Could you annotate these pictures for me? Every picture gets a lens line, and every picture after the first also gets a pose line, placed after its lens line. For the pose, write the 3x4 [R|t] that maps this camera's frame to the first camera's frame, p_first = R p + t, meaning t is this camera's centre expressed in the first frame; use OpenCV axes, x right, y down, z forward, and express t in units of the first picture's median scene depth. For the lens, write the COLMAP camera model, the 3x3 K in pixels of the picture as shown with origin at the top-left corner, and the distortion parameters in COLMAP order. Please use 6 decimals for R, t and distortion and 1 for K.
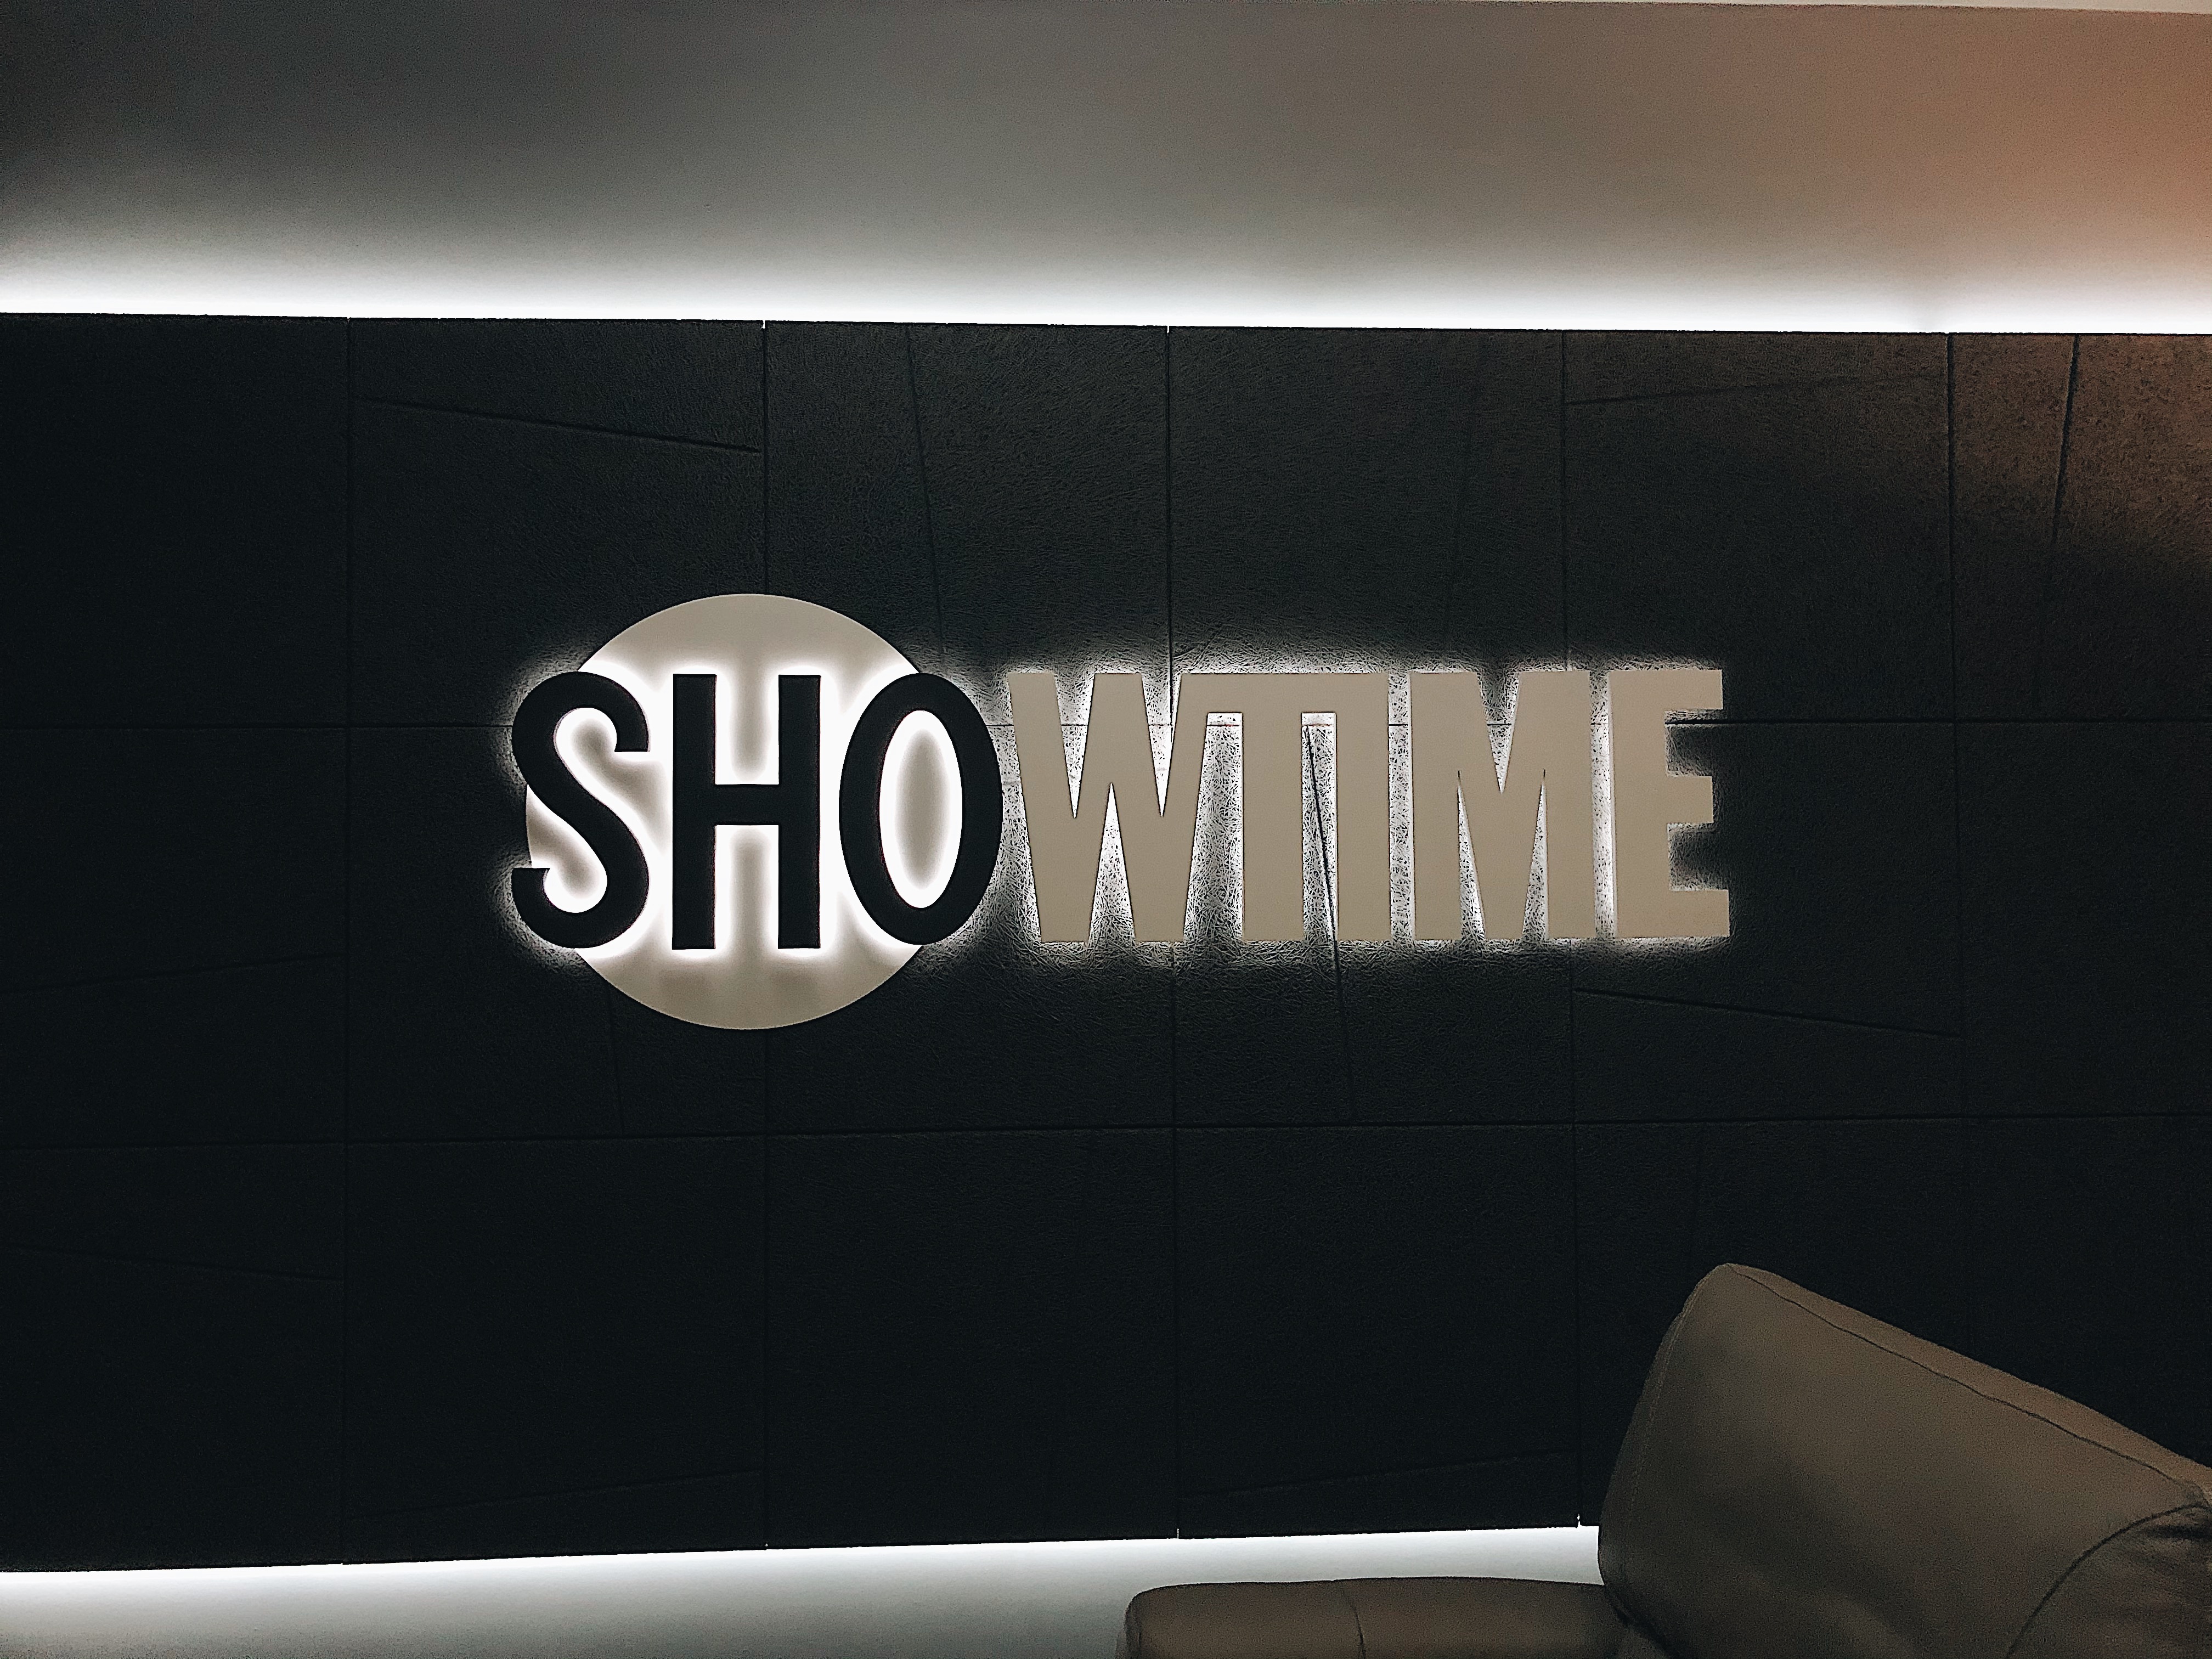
lens RADIAL K [[1815.1, 0, 1106.0], [0, 1815.1, 829.5], [0, 0, 1]] dist [0.064992, -0.232437]
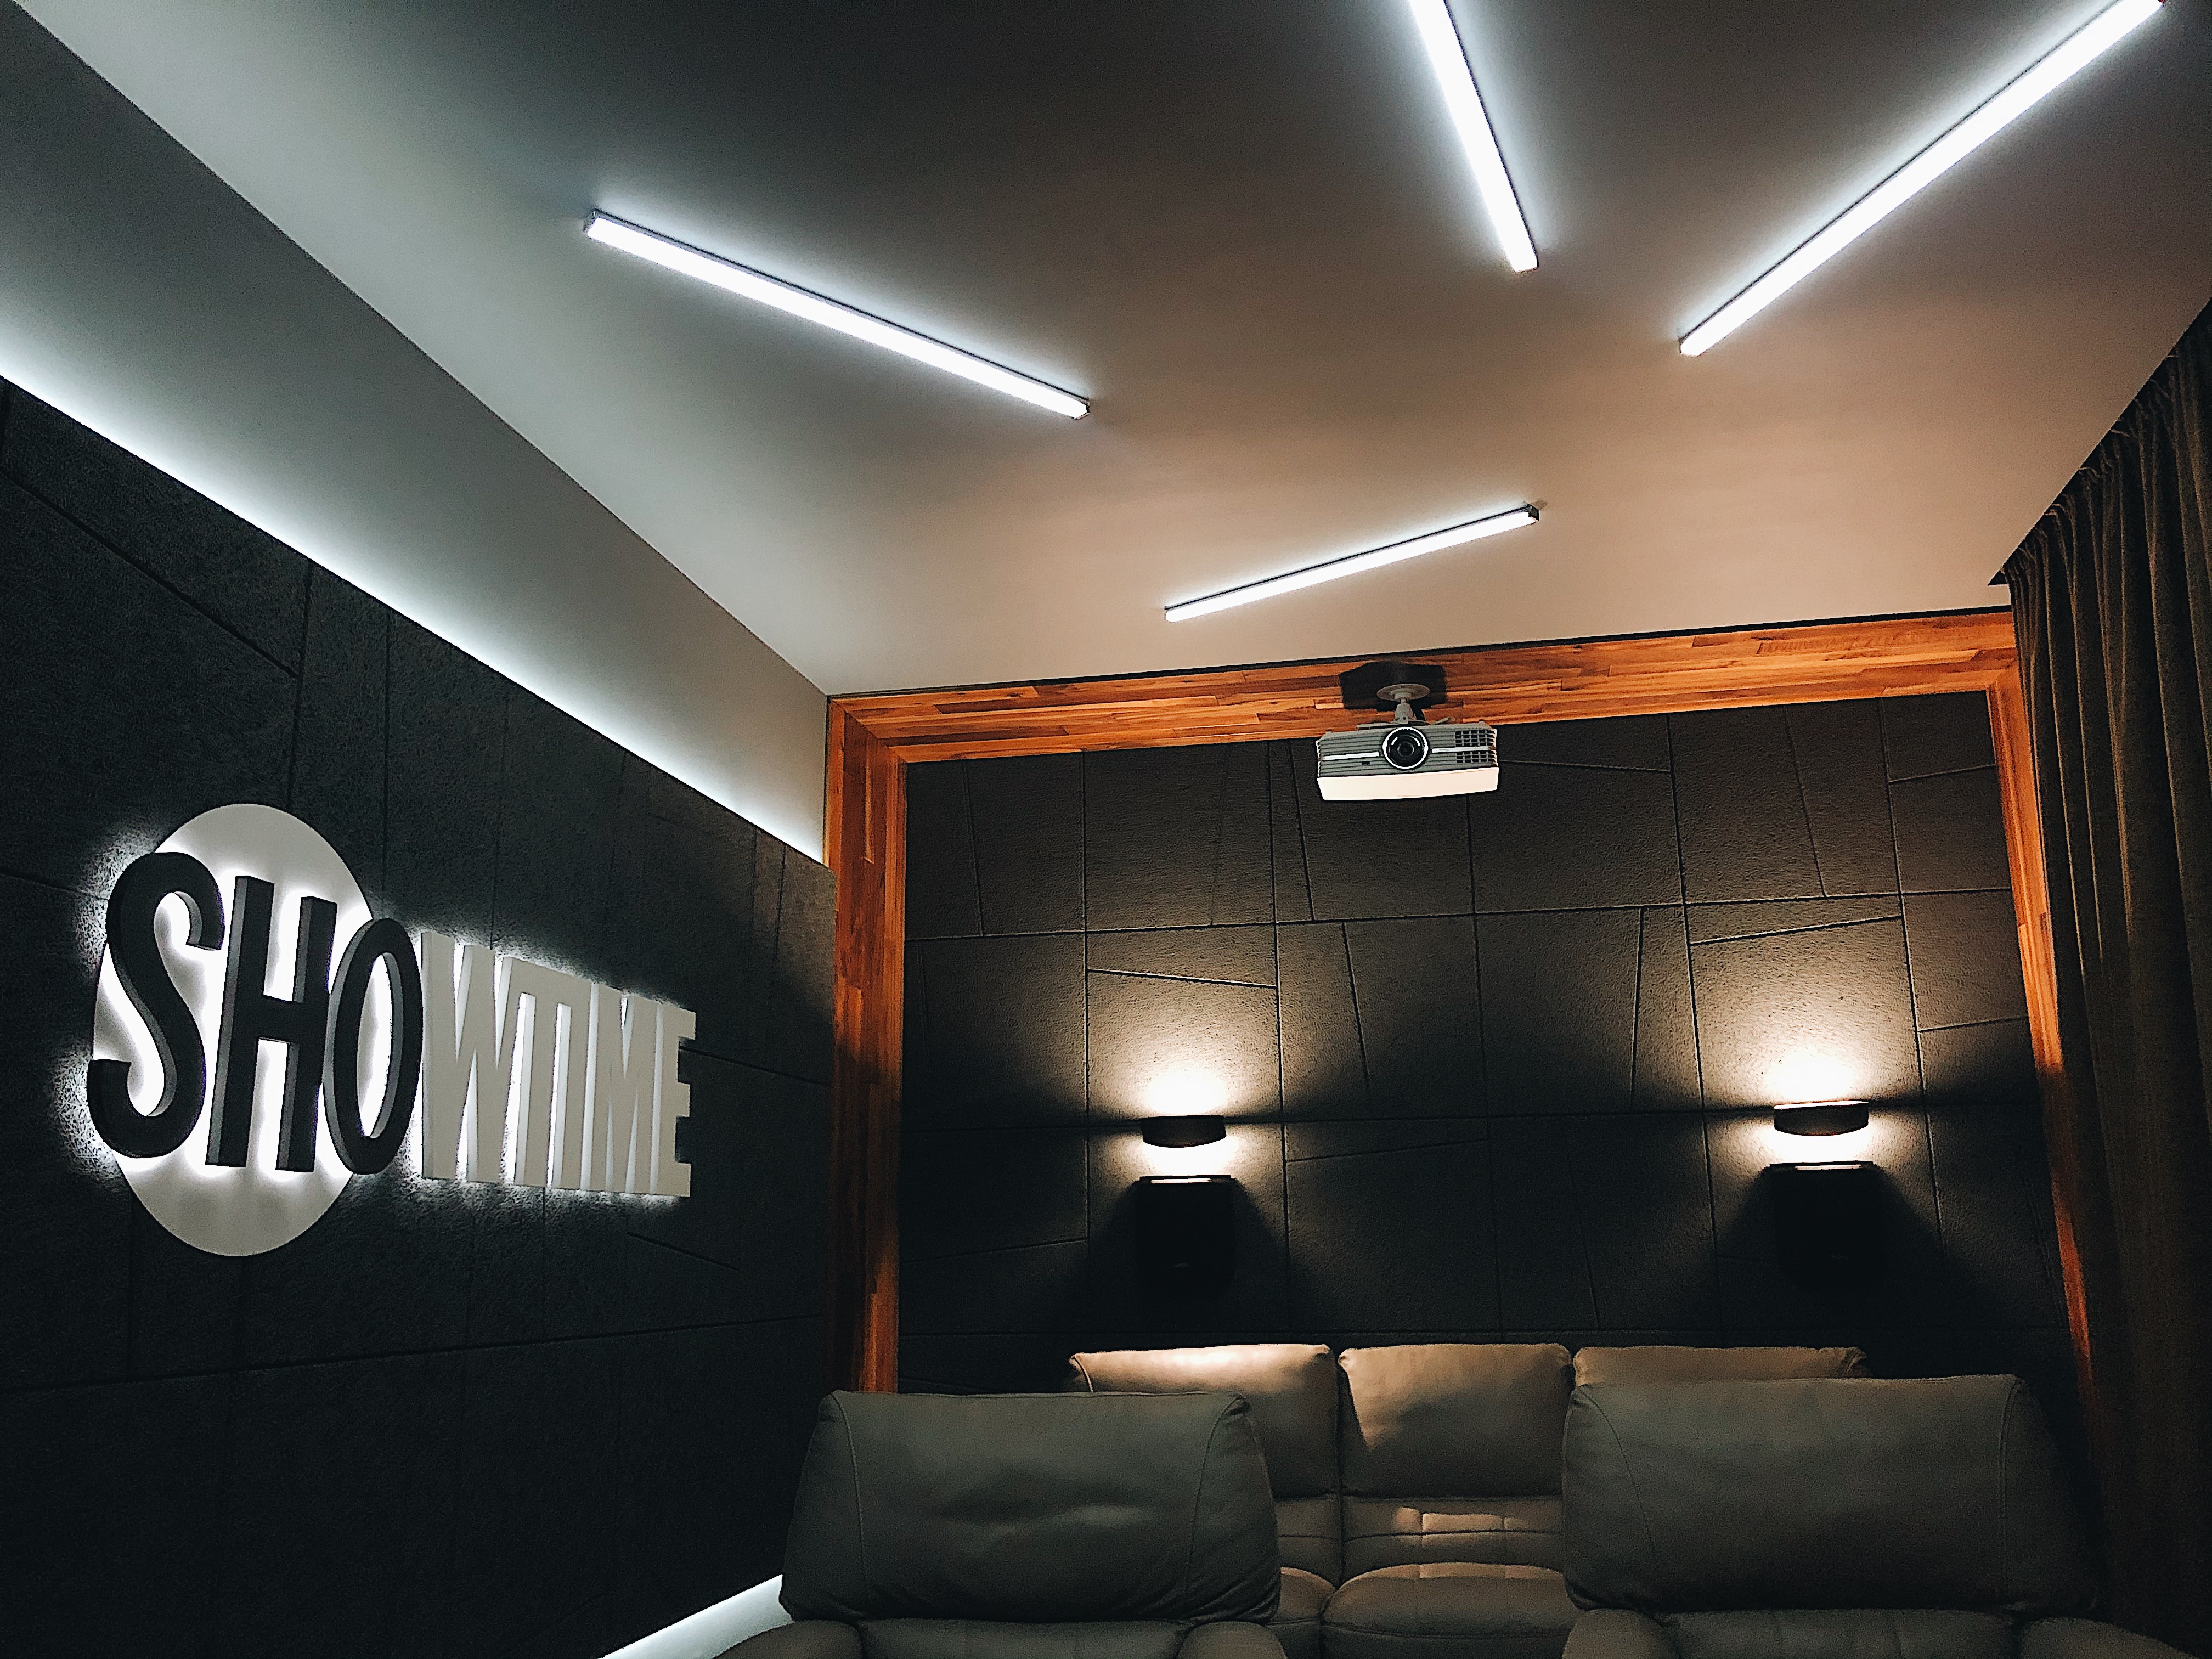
lens RADIAL K [[1768.2, 0, 1106.0], [0, 1768.2, 829.5], [0, 0, 1]] dist [0.119280, -0.363435]
pose [[0.259337, 0.230139, 0.937966, -0.991207], [-0.016963, 0.972129, -0.233832, 0.102132], [-0.965638, 0.044731, 0.256013, 0.308453]]
